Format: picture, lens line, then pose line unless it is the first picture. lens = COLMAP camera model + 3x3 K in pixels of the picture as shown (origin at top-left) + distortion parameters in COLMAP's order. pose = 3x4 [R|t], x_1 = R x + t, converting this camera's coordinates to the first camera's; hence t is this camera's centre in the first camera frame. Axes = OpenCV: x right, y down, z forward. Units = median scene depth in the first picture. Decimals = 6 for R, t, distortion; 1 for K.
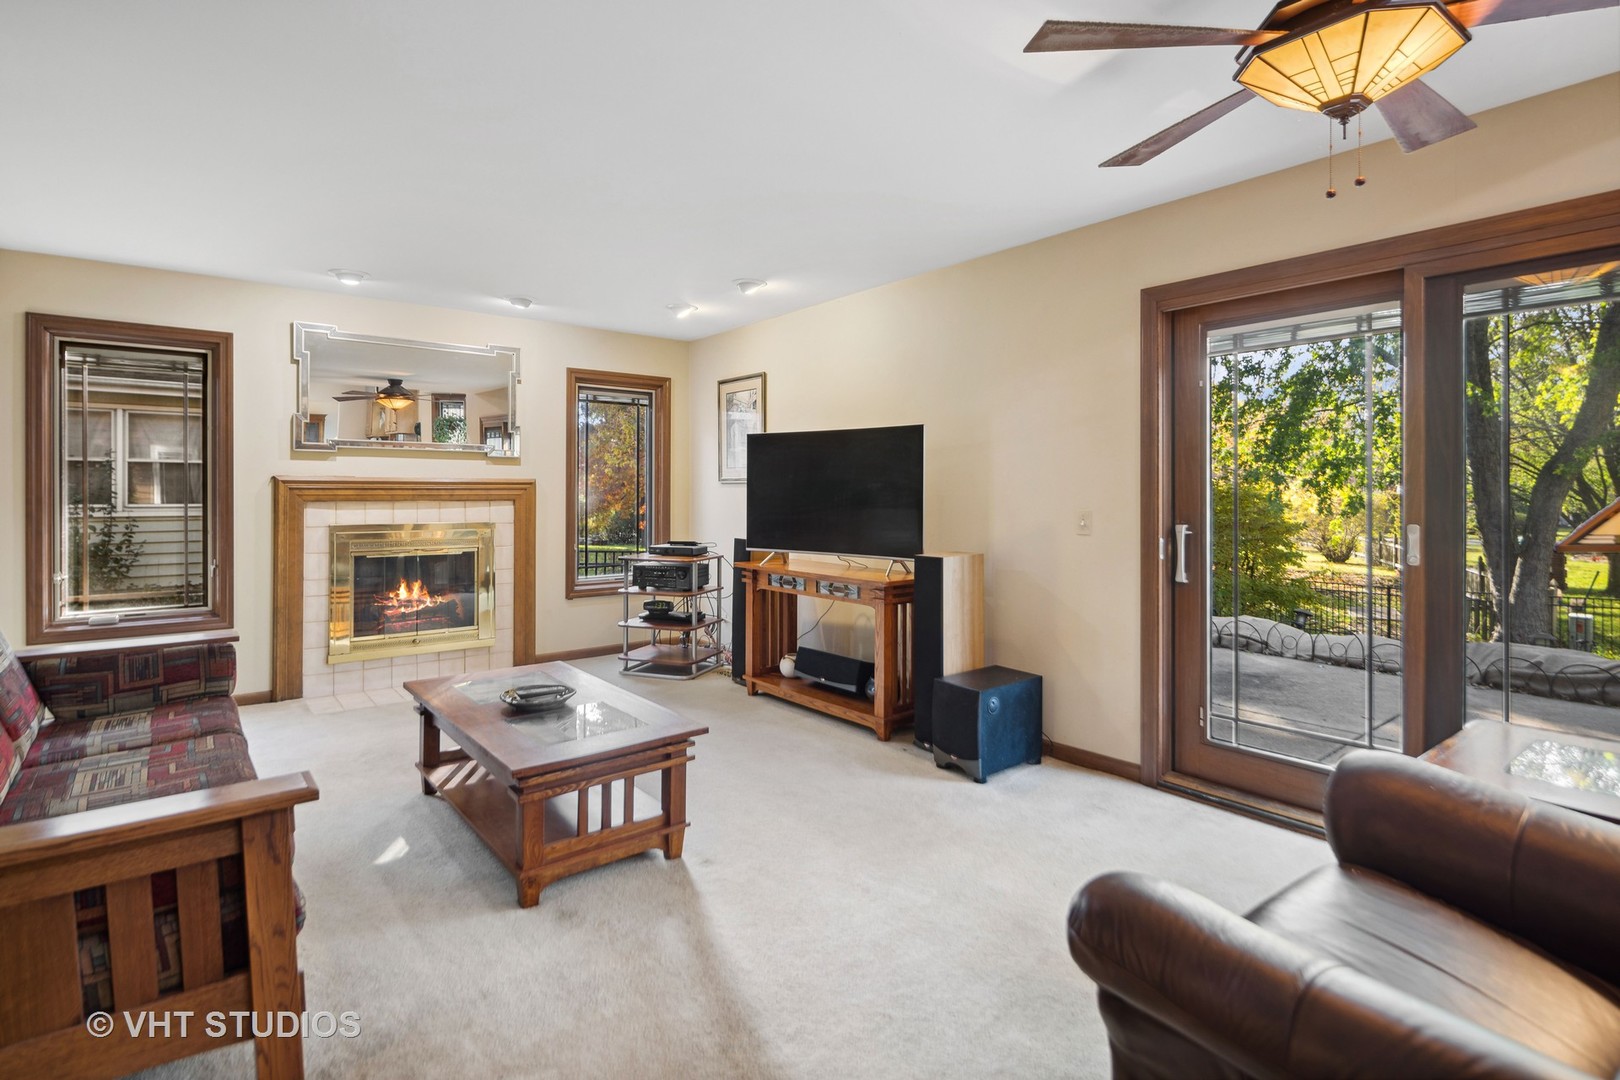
lens RADIAL K [[815.3, 0, 817.2], [0, 815.3, 490.3], [0, 0, 1]] dist [0.001318, 0.000167]
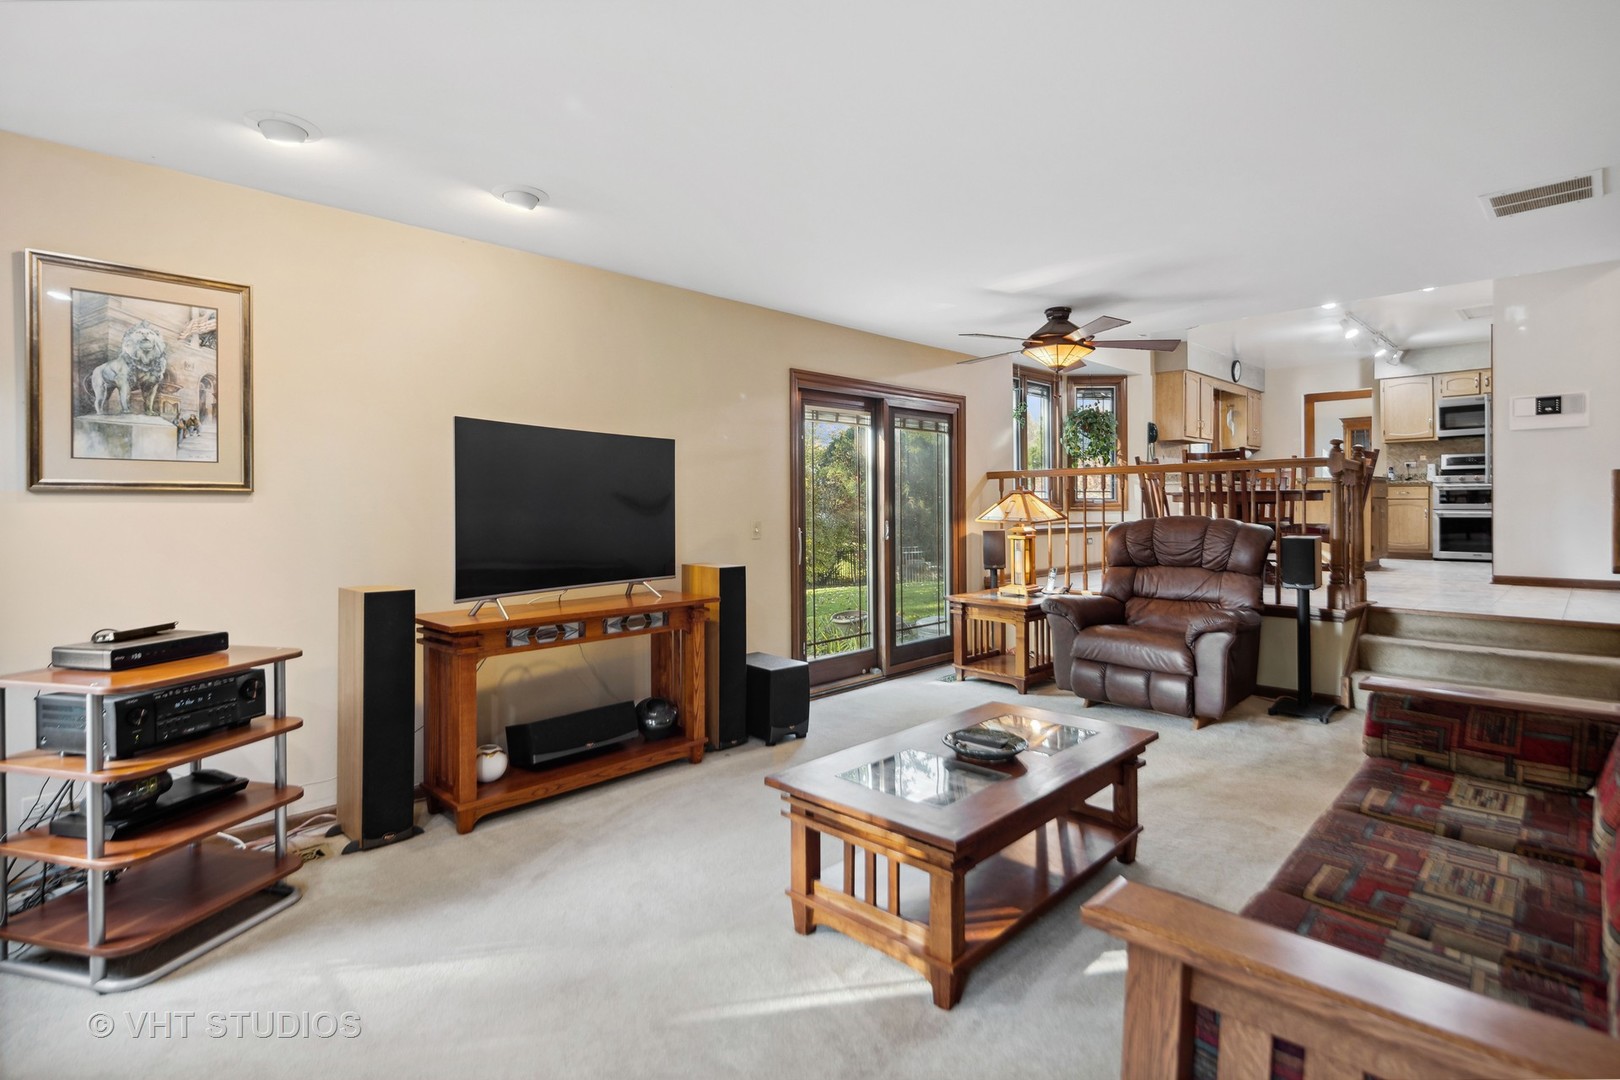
lens RADIAL K [[799.5, 0, 811.1], [0, 799.5, 509.7], [0, 0, 1]] dist [0.000206, -0.000073]
pose [[-0.131420, -0.007091, 0.991301, -0.816859], [0.002023, 0.999970, 0.007421, -0.002189], [-0.991325, 0.002981, -0.131402, 0.914938]]
